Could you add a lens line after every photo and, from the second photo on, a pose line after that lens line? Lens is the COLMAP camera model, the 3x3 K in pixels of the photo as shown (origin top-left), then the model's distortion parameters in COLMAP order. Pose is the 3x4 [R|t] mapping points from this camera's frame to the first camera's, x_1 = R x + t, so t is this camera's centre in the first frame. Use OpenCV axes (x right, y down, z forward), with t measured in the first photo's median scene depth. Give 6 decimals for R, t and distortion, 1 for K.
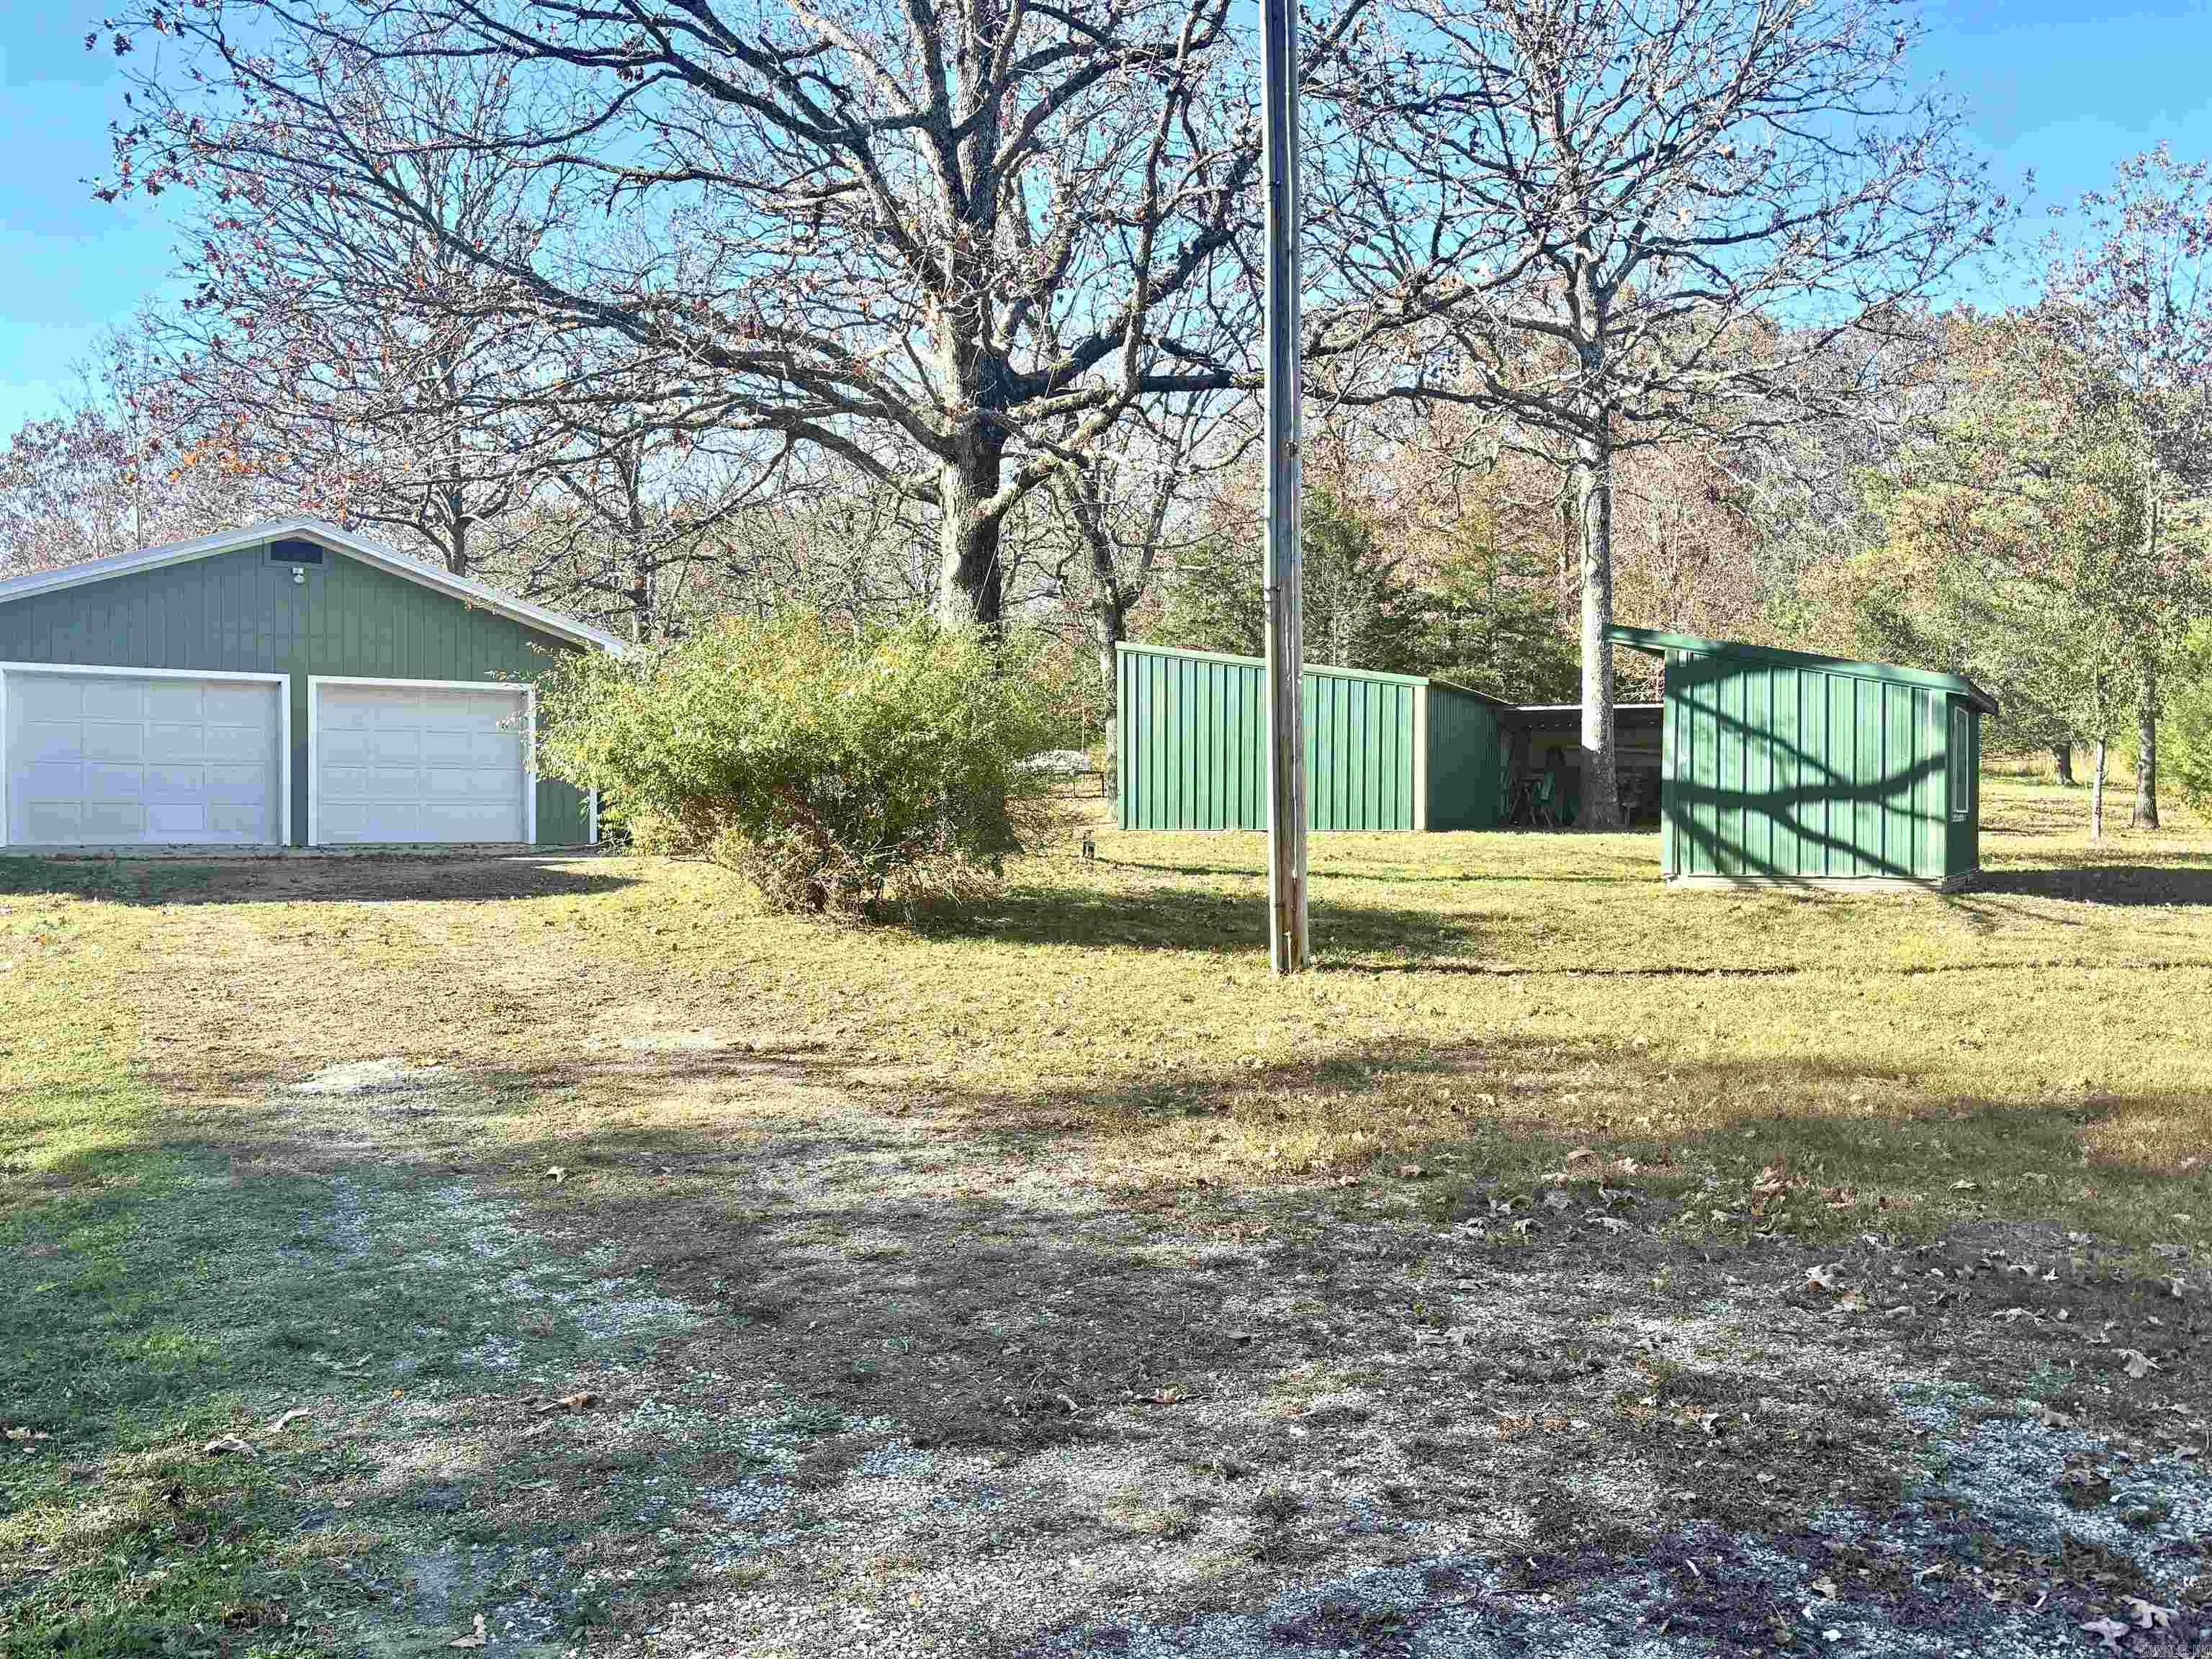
lens RADIAL K [[1873.5, 0, 1106.0], [0, 1873.5, 829.5], [0, 0, 1]] dist [0.051935, -0.004434]
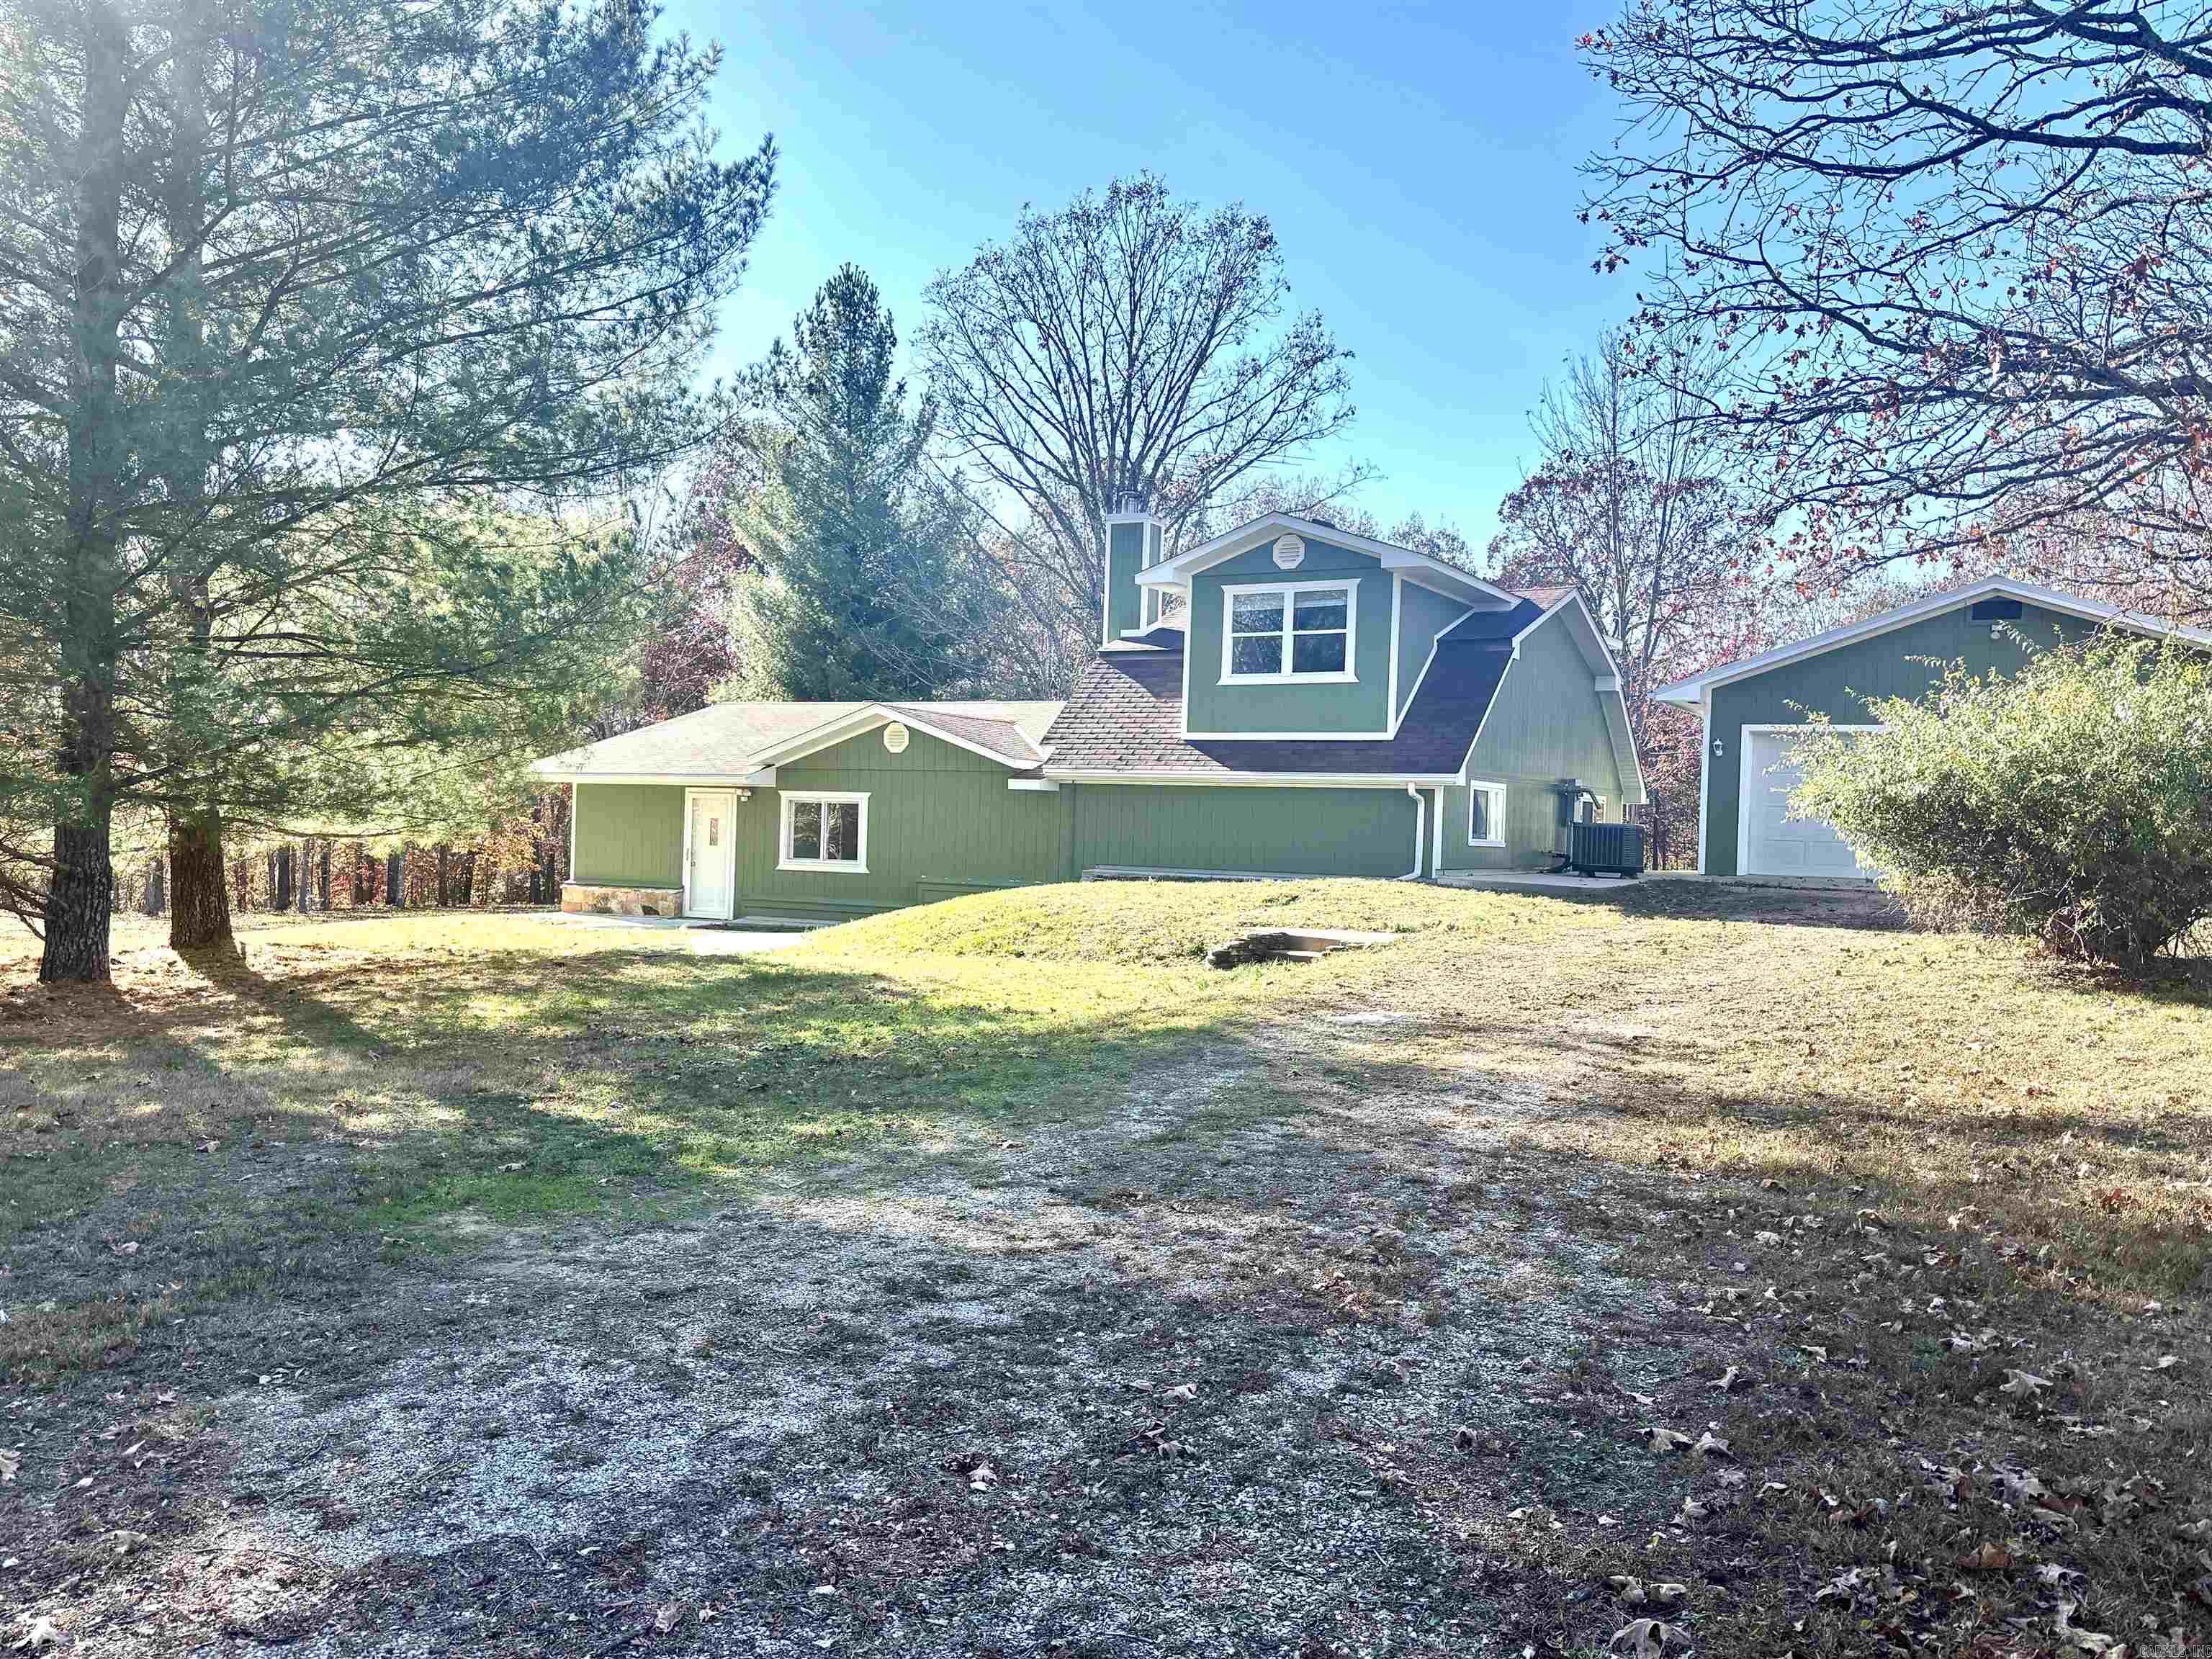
lens RADIAL K [[1873.5, 0, 1106.0], [0, 1873.5, 829.5], [0, 0, 1]] dist [0.051935, -0.004434]
pose [[0.462321, 0.024777, -0.886367, 1.613674], [-0.037612, 0.999258, 0.008314, -0.029021], [0.885915, 0.029494, 0.462909, 0.240865]]
